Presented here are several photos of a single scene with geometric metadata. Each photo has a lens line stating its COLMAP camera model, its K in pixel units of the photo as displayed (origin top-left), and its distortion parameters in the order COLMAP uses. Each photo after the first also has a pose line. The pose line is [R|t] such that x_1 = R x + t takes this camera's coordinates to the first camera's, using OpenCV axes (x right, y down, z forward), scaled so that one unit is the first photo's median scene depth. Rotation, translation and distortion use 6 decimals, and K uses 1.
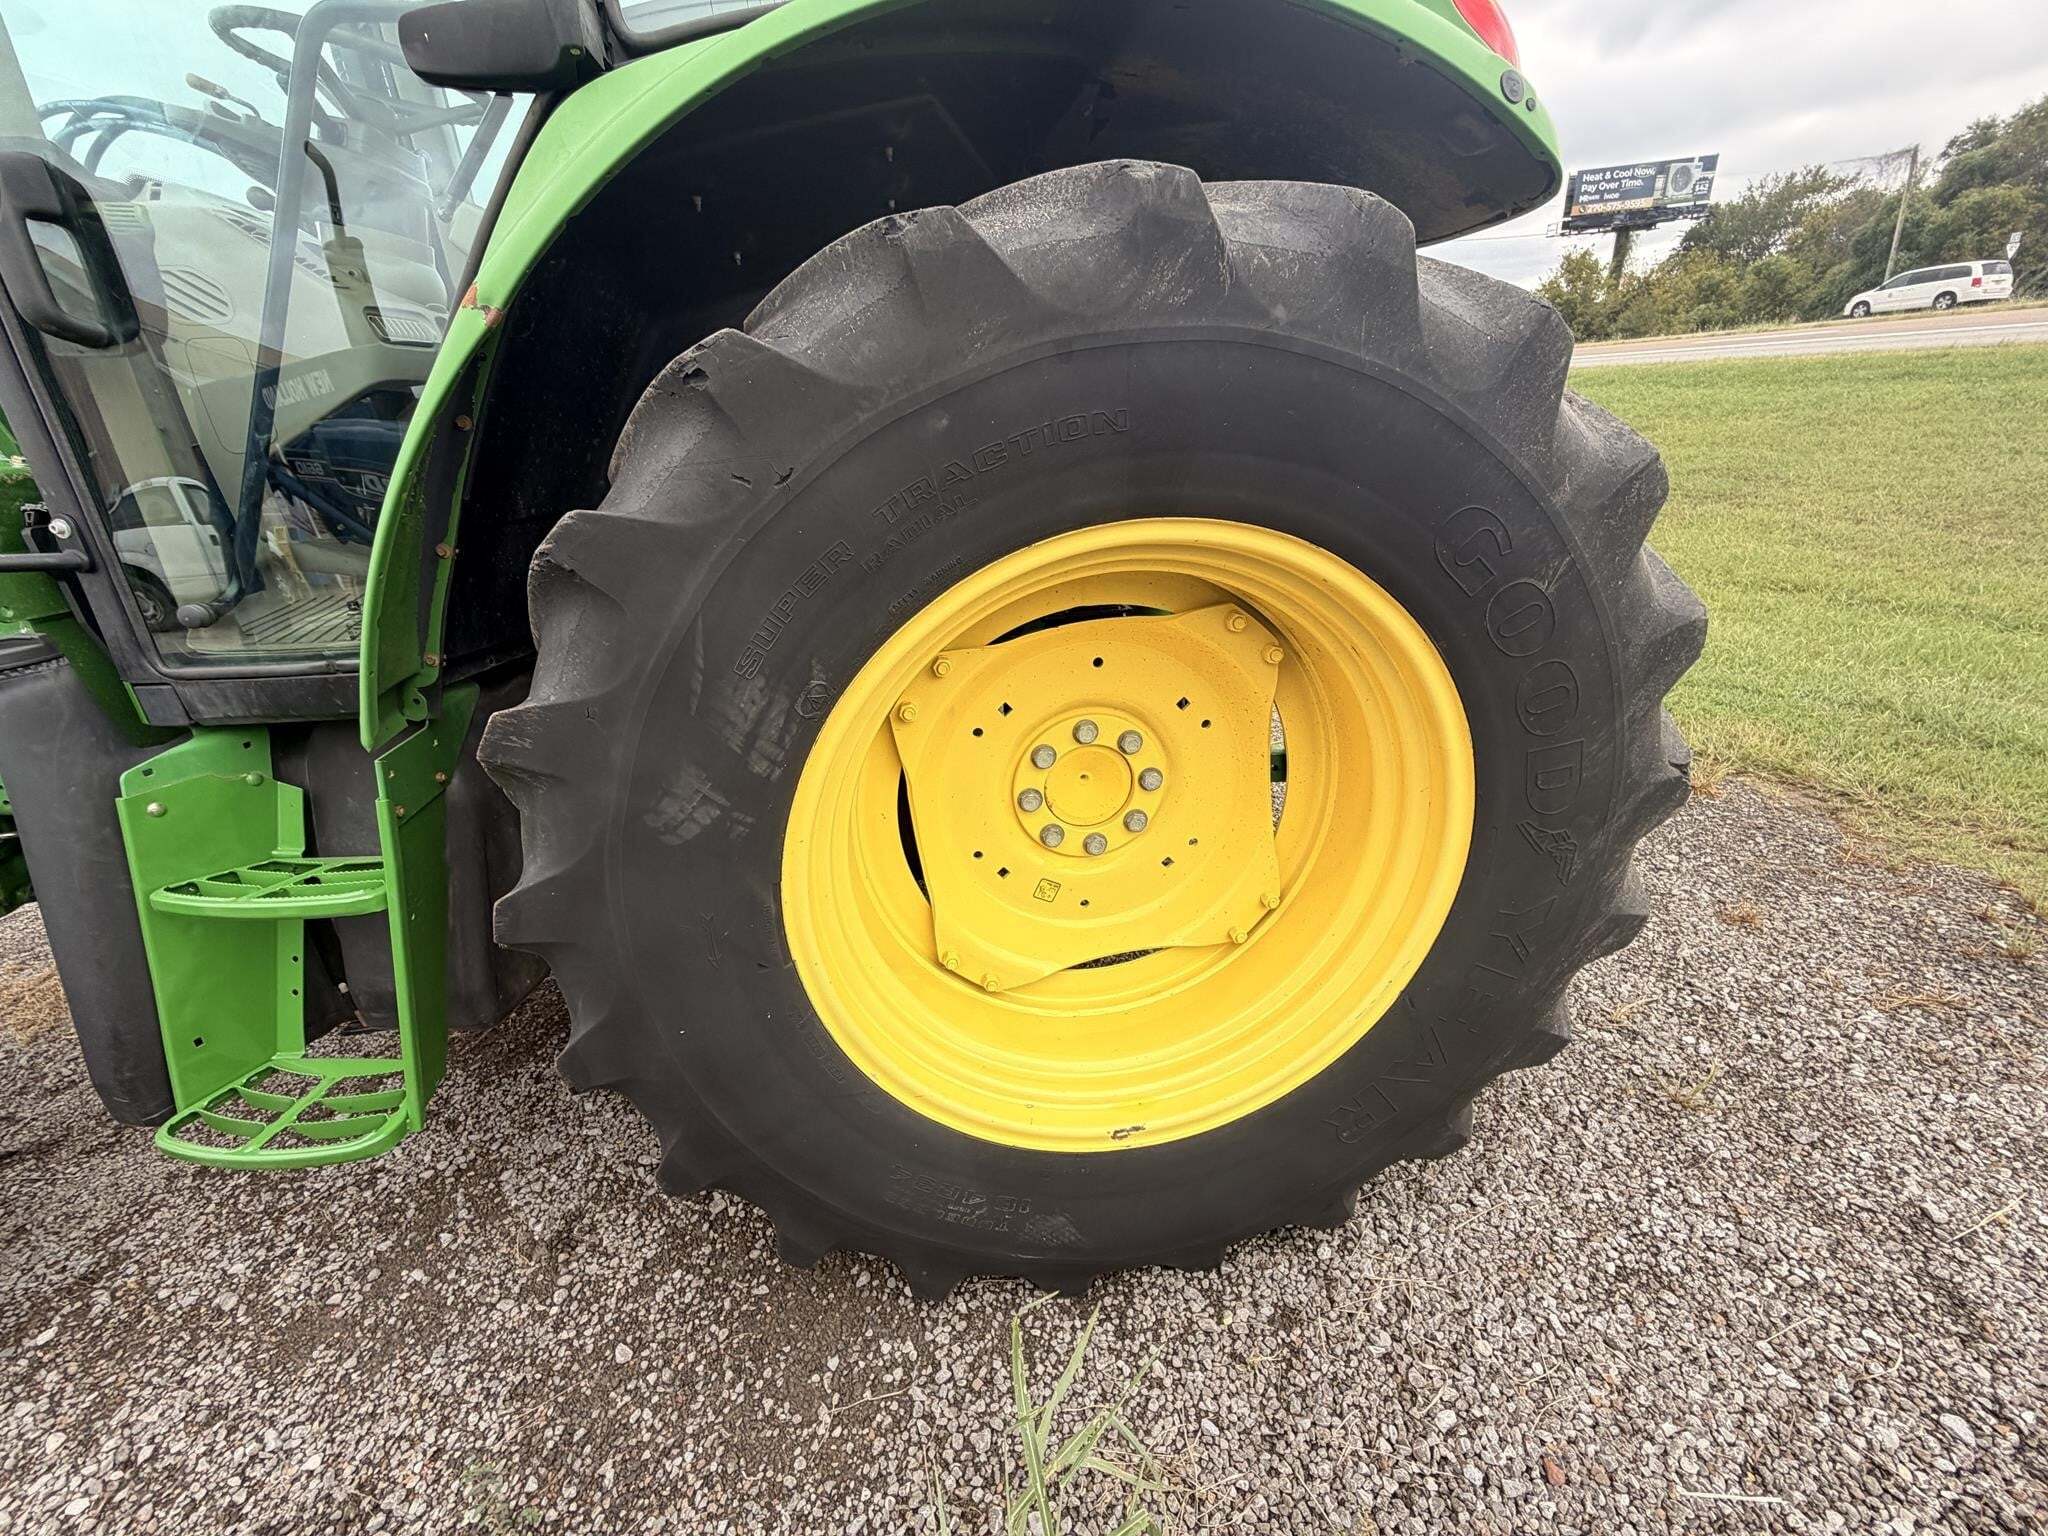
lens RADIAL K [[824.1, 0, 1017.8], [0, 824.1, 772.0], [0, 0, 1]] dist [0.000374, 0.000045]
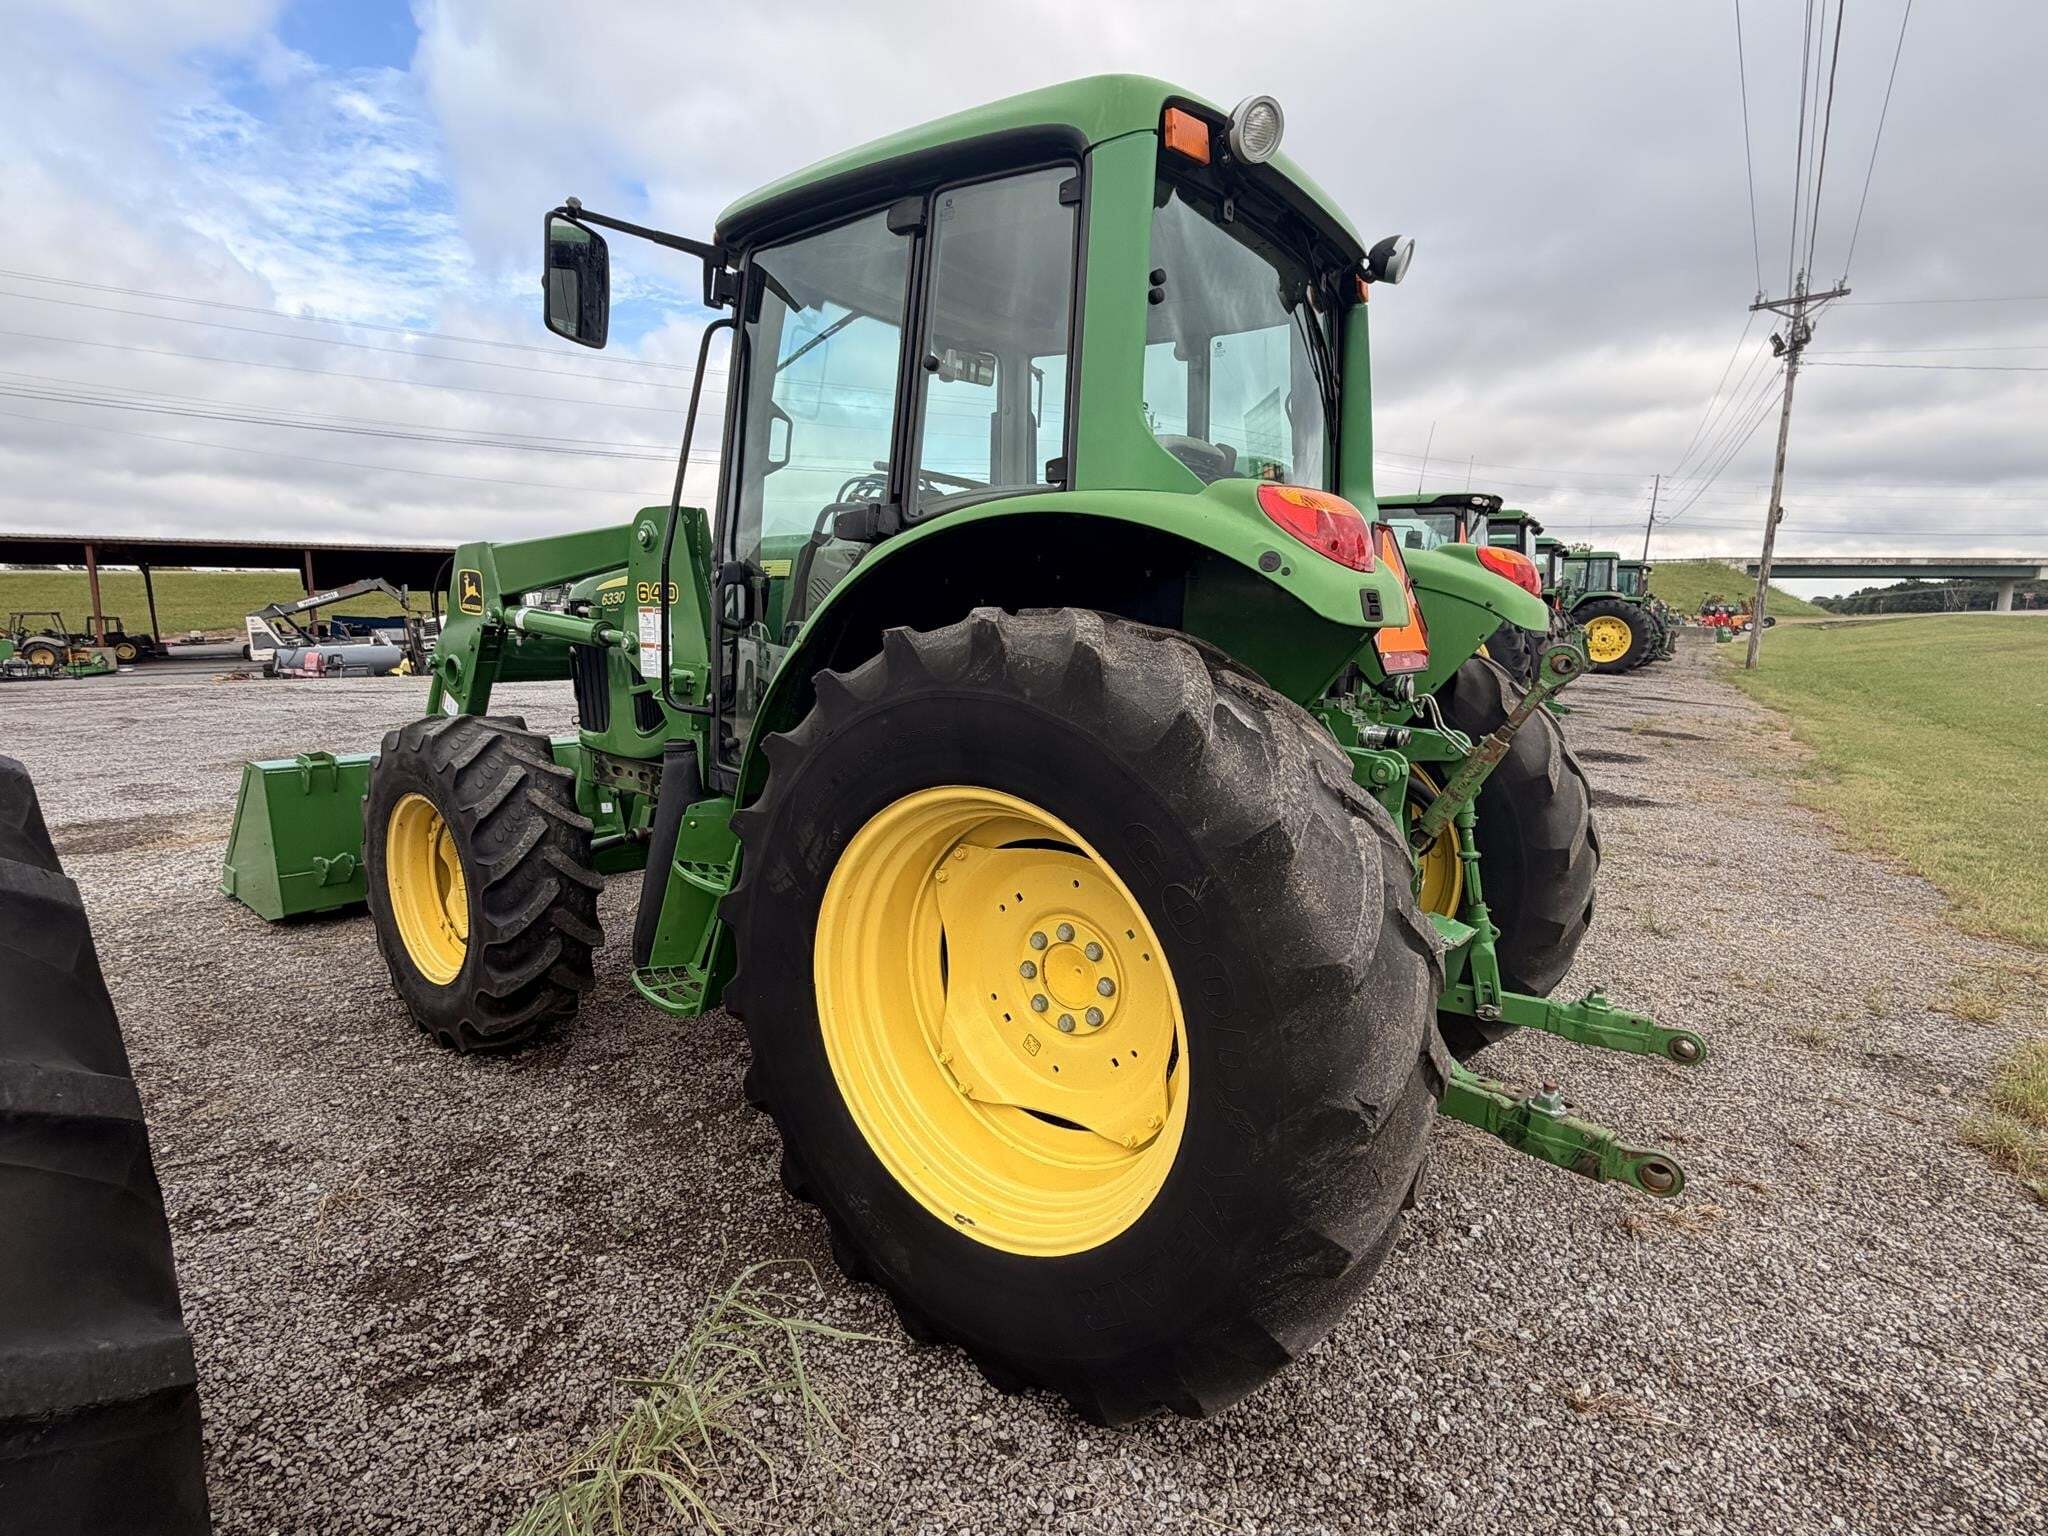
lens RADIAL K [[1060.3, 0, 1024.0], [0, 1060.3, 768.0], [0, 0, 1]] dist [0.001837, -0.000142]
pose [[0.682883, 0.186351, -0.706360, 1.152261], [-0.345270, 0.934437, -0.087272, -0.118233], [0.643785, 0.303482, 0.702452, -0.332292]]
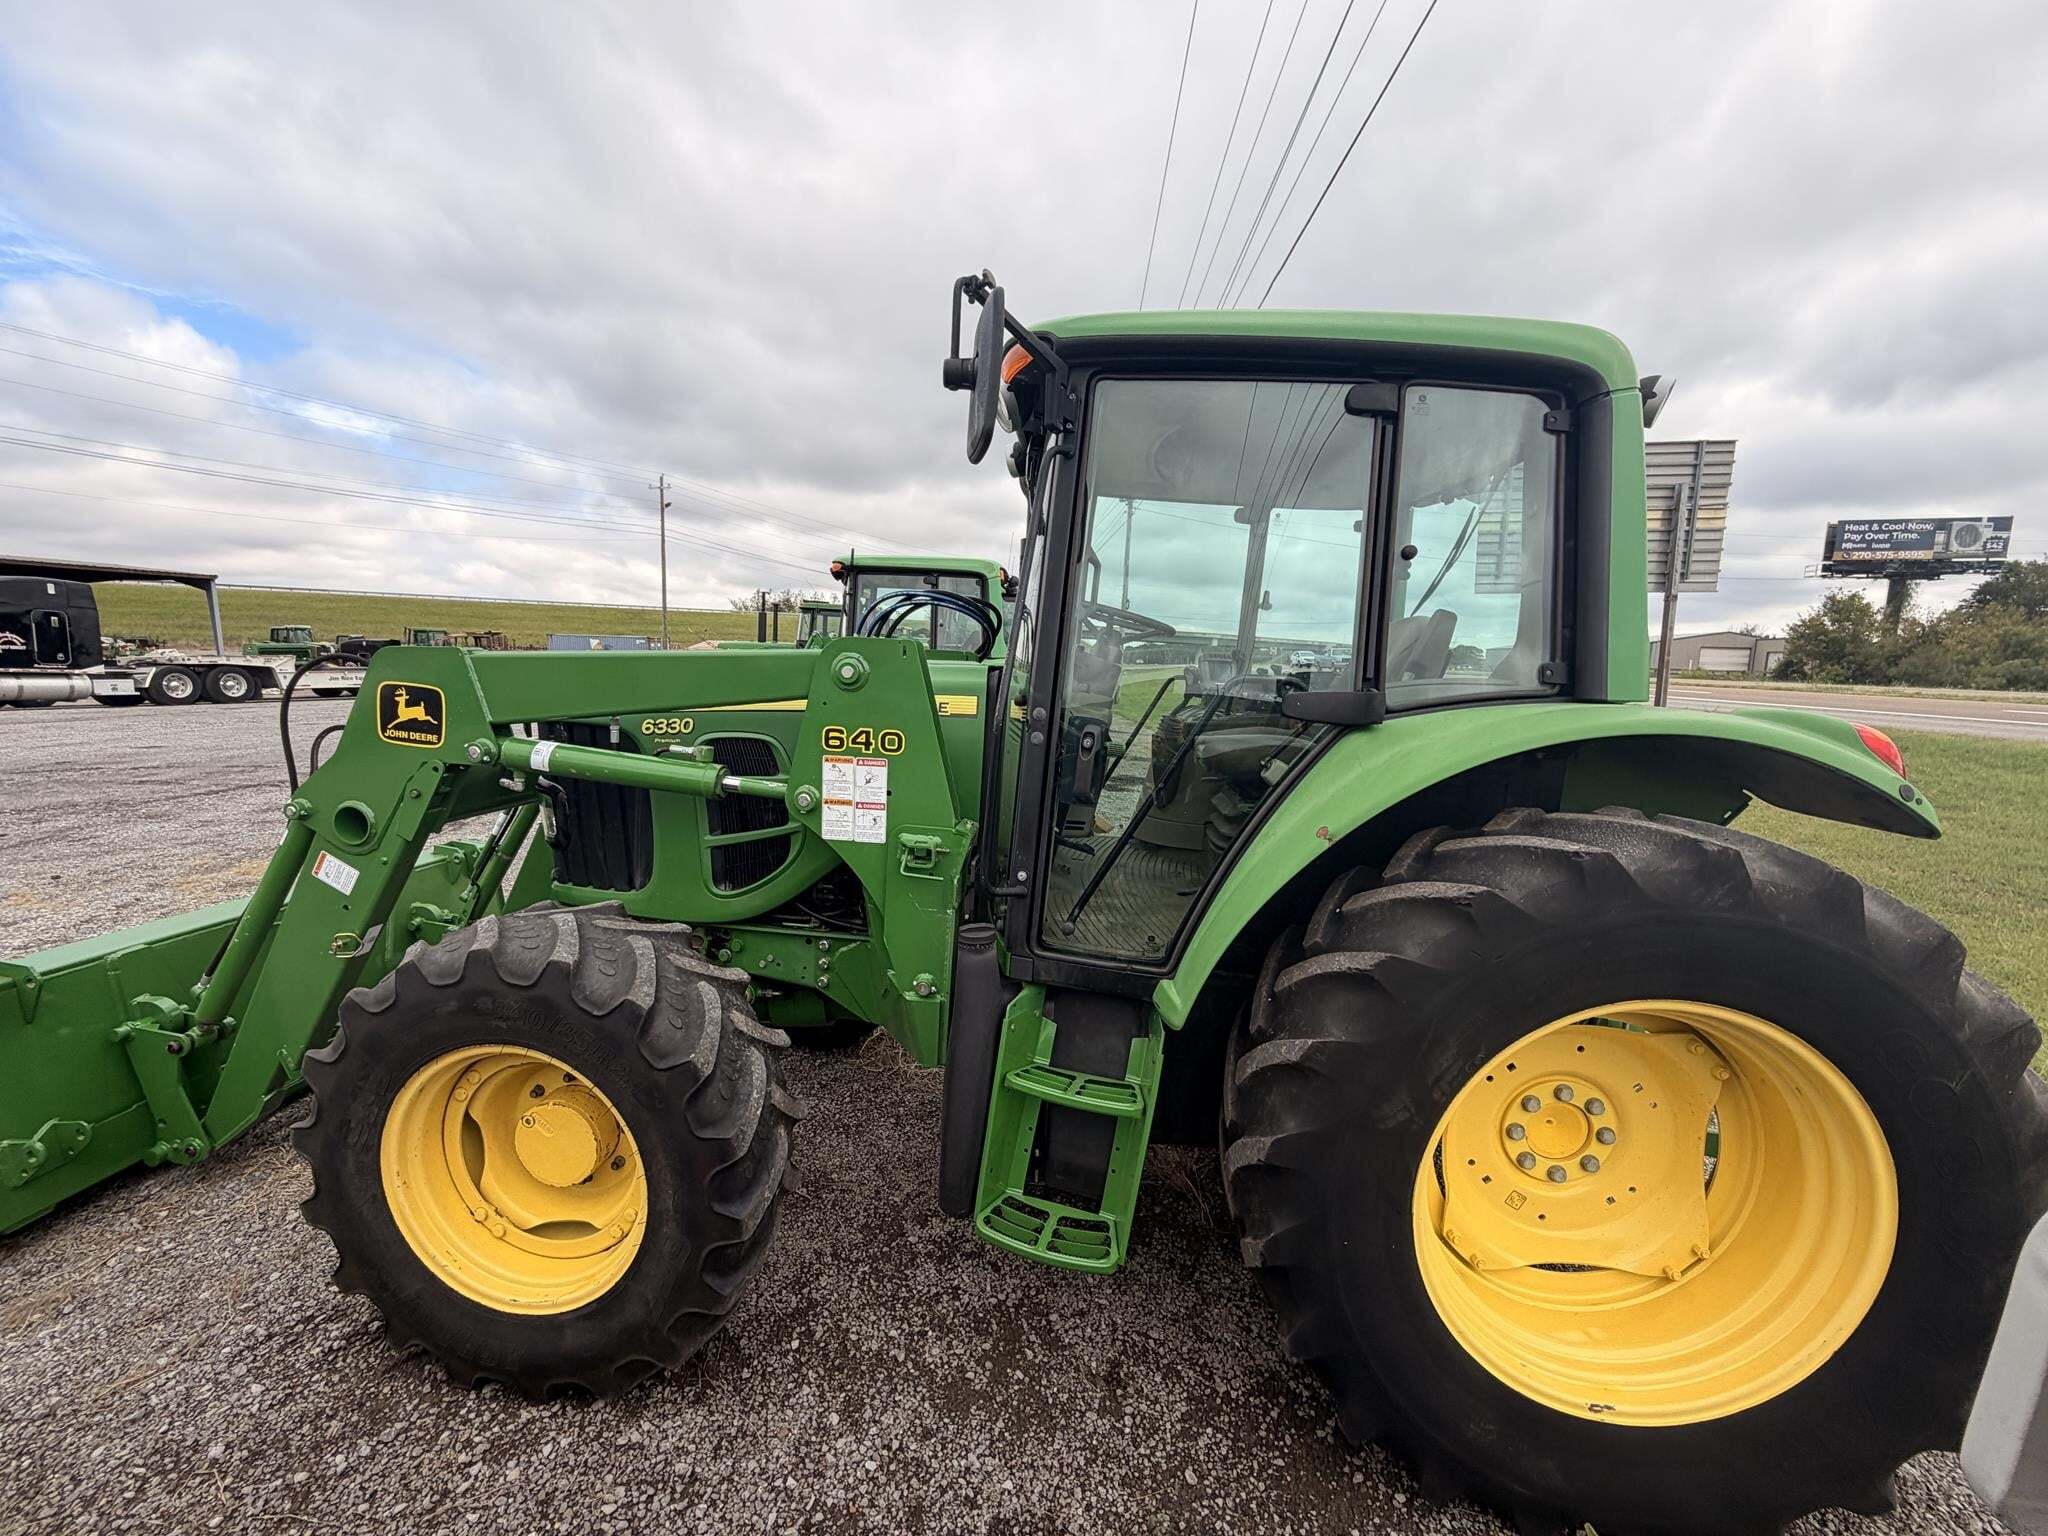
lens RADIAL K [[845.5, 0, 983.9], [0, 845.5, 754.9], [0, 0, 1]] dist [0.000384, -0.000047]
pose [[0.964452, 0.141459, -0.223209, -0.635259], [-0.198151, 0.945968, -0.256672, -0.025568], [0.174841, 0.291776, 0.940371, -0.749363]]
